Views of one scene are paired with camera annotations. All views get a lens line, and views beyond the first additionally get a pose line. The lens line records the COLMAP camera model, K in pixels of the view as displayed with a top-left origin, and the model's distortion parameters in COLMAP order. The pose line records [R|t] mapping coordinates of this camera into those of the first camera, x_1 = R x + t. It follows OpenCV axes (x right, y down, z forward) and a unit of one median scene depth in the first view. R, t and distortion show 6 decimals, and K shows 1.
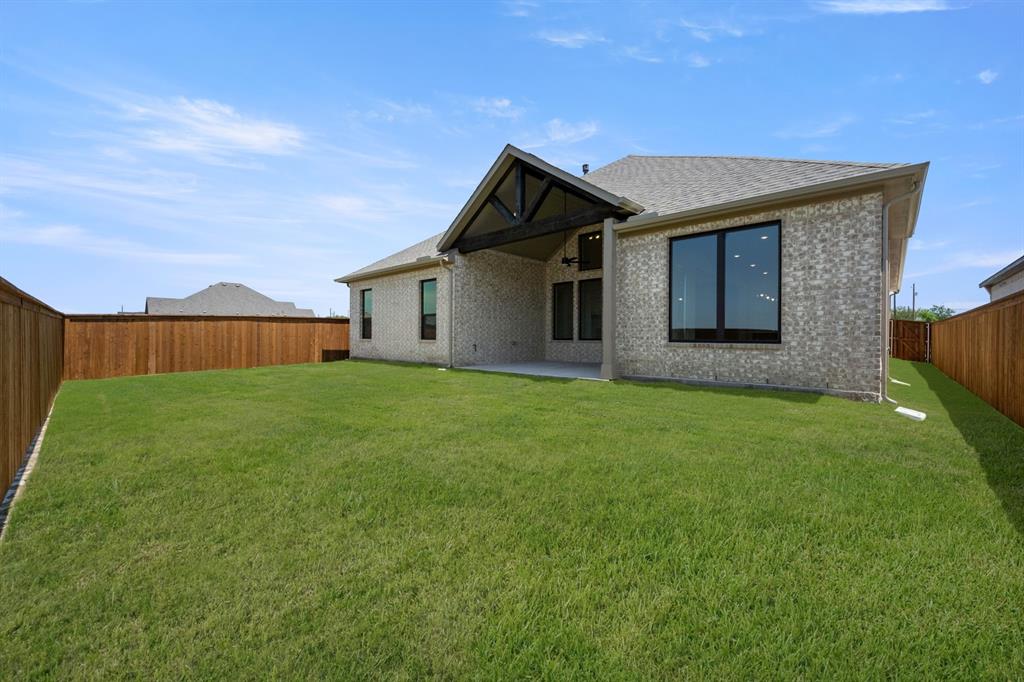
lens RADIAL K [[403.9, 0, 514.2], [0, 403.9, 337.3], [0, 0, 1]] dist [0.001302, 0.000282]
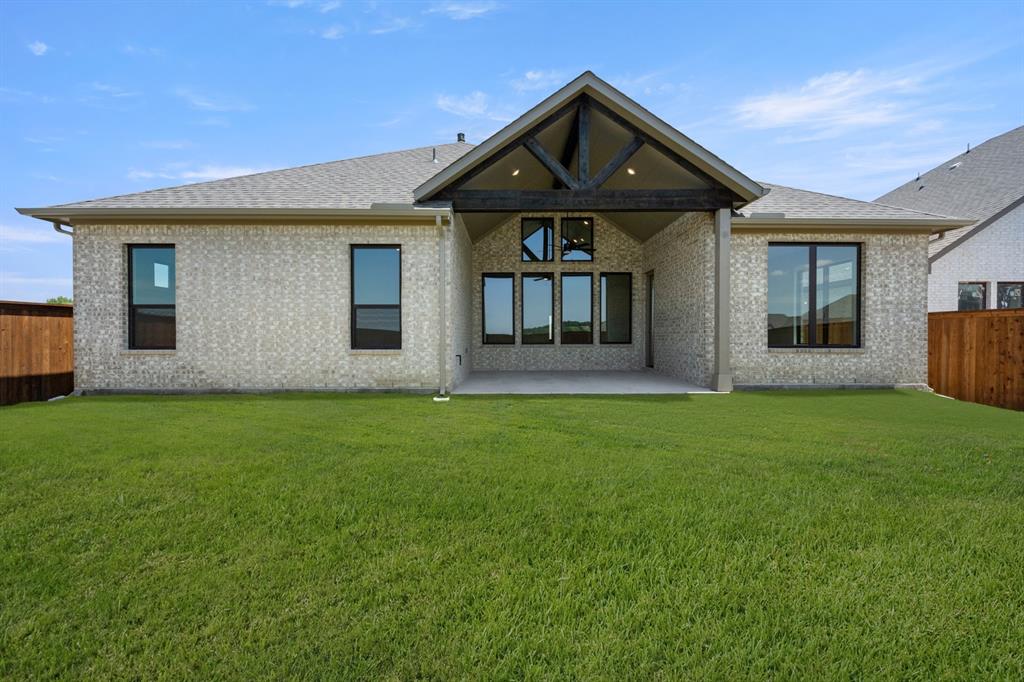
lens RADIAL K [[400.2, 0, 508.7], [0, 400.2, 343.8], [0, 0, 1]] dist [-0.000615, -0.000024]
pose [[0.723244, -0.007494, 0.690552, -0.739391], [0.004473, 0.999971, 0.006166, -0.007245], [-0.690578, -0.001371, 0.723256, 0.722039]]
